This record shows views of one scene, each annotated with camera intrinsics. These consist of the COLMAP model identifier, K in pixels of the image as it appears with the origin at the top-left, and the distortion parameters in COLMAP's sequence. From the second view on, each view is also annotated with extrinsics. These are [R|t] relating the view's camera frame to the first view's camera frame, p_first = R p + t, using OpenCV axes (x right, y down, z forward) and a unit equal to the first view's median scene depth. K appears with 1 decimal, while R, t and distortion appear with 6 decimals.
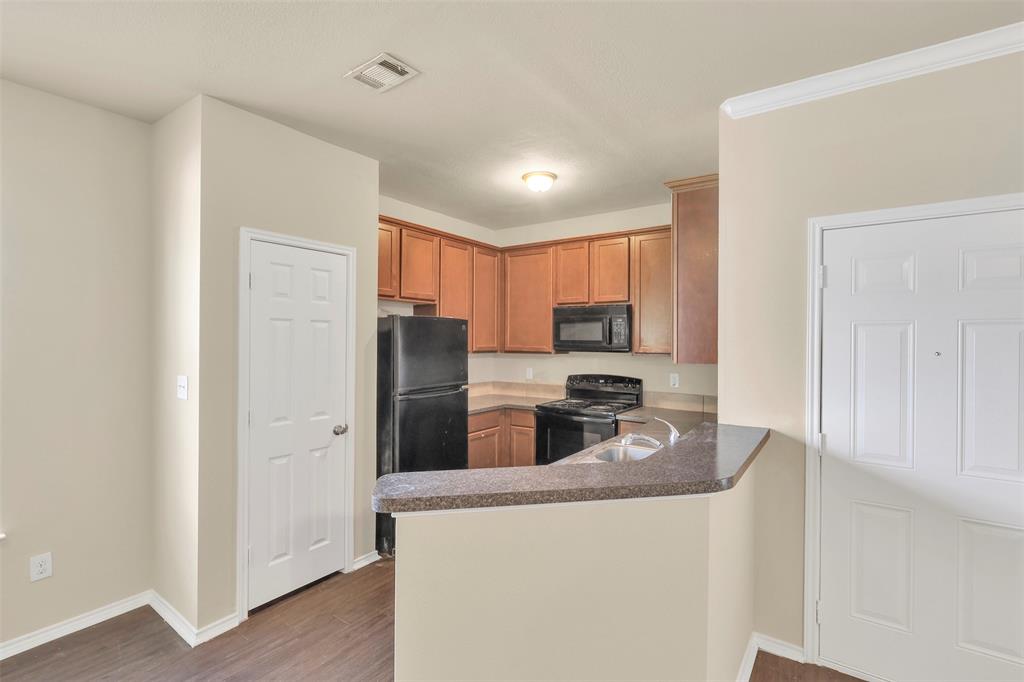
lens RADIAL K [[472.3, 0, 509.2], [0, 472.3, 340.6], [0, 0, 1]] dist [-0.005099, 0.002035]
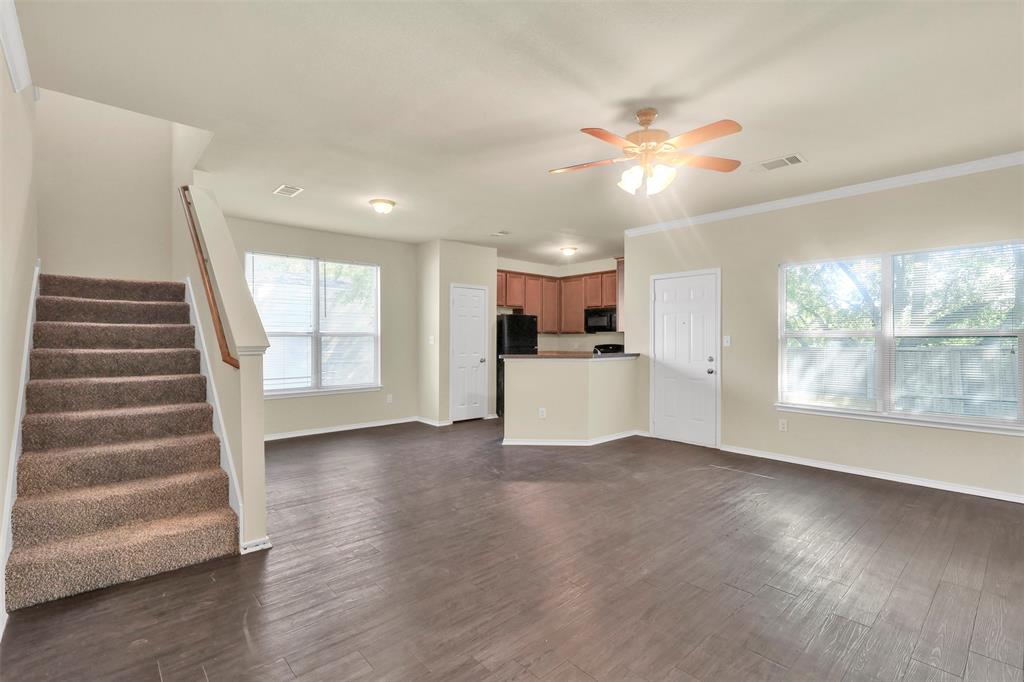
lens RADIAL K [[472.3, 0, 509.6], [0, 472.3, 340.7], [0, 0, 1]] dist [-0.005099, 0.002035]
pose [[0.975083, -0.004590, -0.221794, 0.300996], [0.004133, 0.999988, -0.002524, 0.084333], [0.221803, 0.001545, 0.975090, -1.262104]]
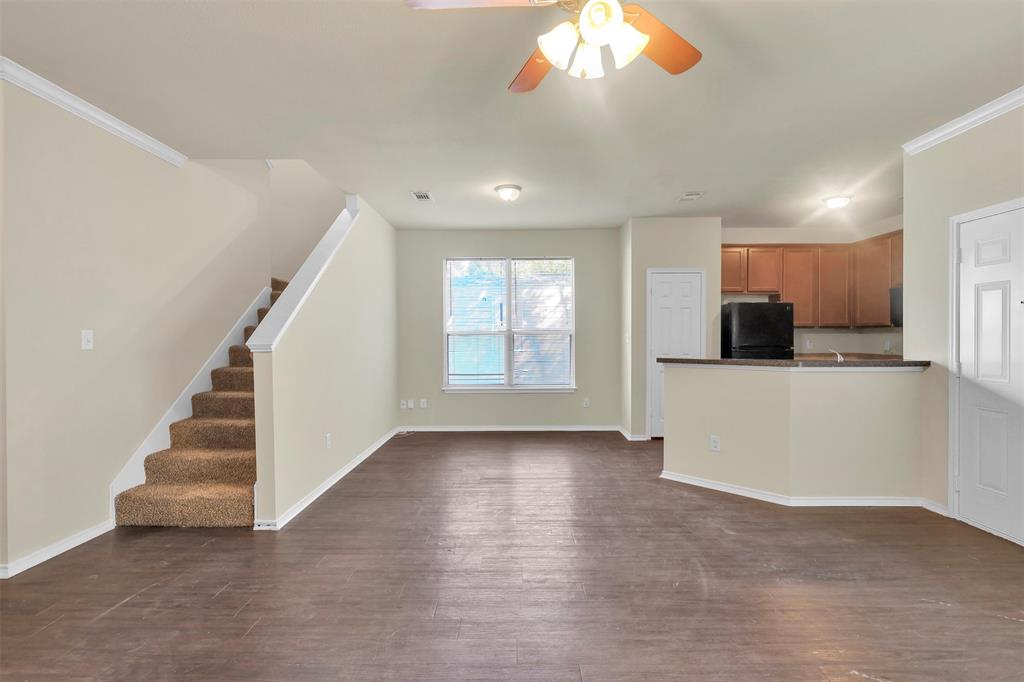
lens RADIAL K [[472.3, 0, 509.3], [0, 472.3, 340.1], [0, 0, 1]] dist [-0.005099, 0.002035]
pose [[0.569774, -0.004034, -0.821791, 0.718293], [0.003203, 0.999991, -0.002689, 0.085456], [0.821795, -0.001100, 0.569782, -0.662843]]
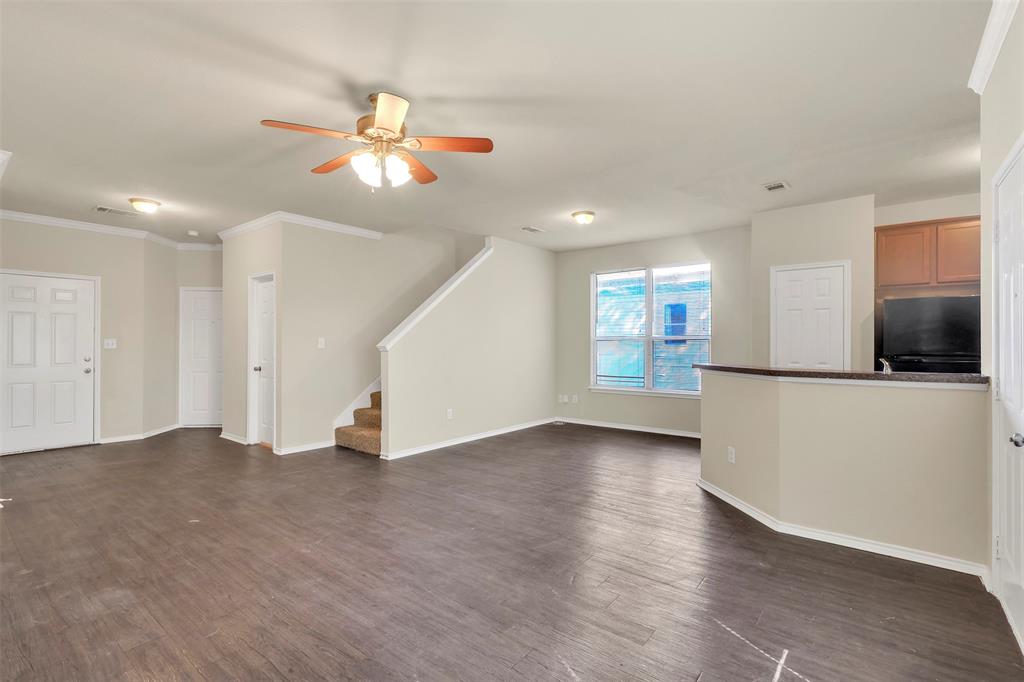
lens RADIAL K [[472.3, 0, 510.3], [0, 472.3, 340.5], [0, 0, 1]] dist [-0.005099, 0.002035]
pose [[-0.059521, -0.012411, -0.998150, 1.196862], [-0.005489, 0.999912, -0.012105, 0.087871], [0.998212, 0.004758, -0.059584, -0.018231]]
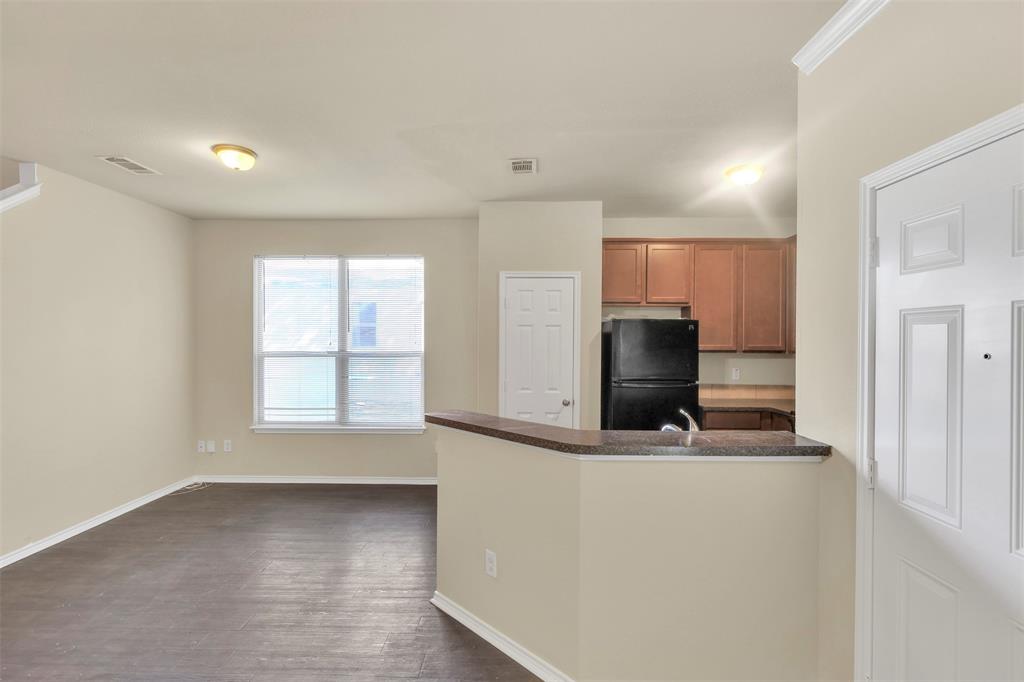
lens RADIAL K [[472.3, 0, 509.6], [0, 472.3, 339.7], [0, 0, 1]] dist [-0.005099, 0.002035]
pose [[0.559440, -0.000841, -0.828871, 0.645737], [-0.003492, 0.999988, -0.003372, 0.006419], [0.828864, 0.004780, 0.559430, 0.063877]]
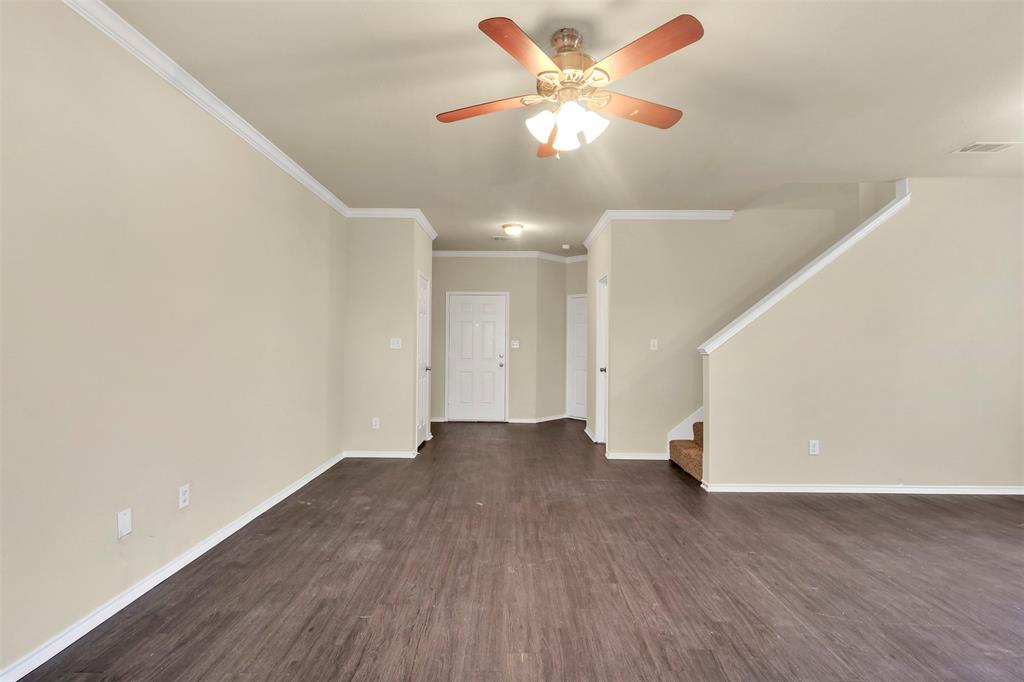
lens RADIAL K [[472.3, 0, 509.8], [0, 472.3, 341.7], [0, 0, 1]] dist [-0.005099, 0.002035]
pose [[-0.821130, -0.015837, -0.570522, 0.809112], [-0.016298, 0.999858, -0.004297, 0.084270], [0.570509, 0.005770, -0.821271, 0.209762]]
